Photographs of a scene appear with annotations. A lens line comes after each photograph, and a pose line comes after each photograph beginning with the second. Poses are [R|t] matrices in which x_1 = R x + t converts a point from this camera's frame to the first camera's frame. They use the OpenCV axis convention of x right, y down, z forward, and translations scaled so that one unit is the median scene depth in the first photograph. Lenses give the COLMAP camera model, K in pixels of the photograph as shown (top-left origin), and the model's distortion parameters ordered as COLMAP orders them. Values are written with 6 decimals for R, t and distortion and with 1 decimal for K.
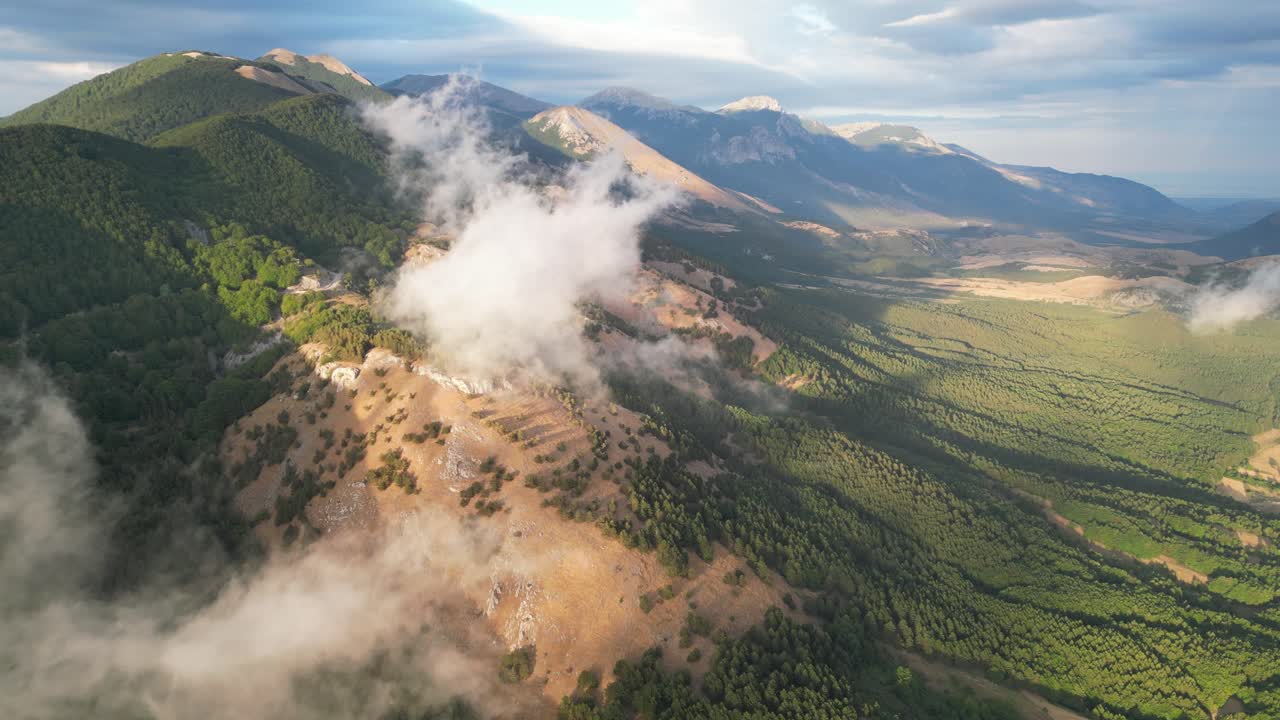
lens RADIAL K [[939.0, 0, 640.0], [0, 939.0, 360.0], [0, 0, 1]] dist [0.095268, -0.086565]
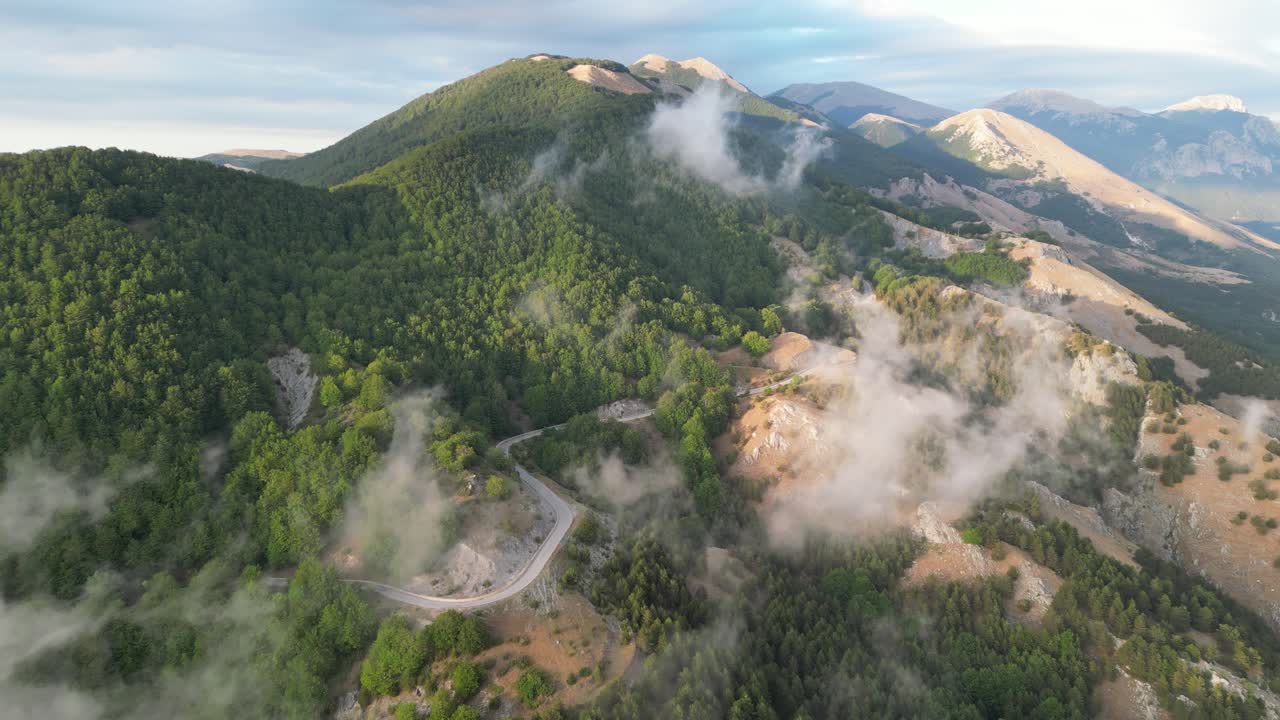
lens RADIAL K [[939.0, 0, 640.0], [0, 939.0, 360.0], [0, 0, 1]] dist [0.095268, -0.086565]
pose [[0.926565, 0.078121, -0.367933, -0.044467], [-0.082302, 0.996598, 0.004341, -0.048545], [0.367020, 0.026260, 0.929842, 0.193574]]
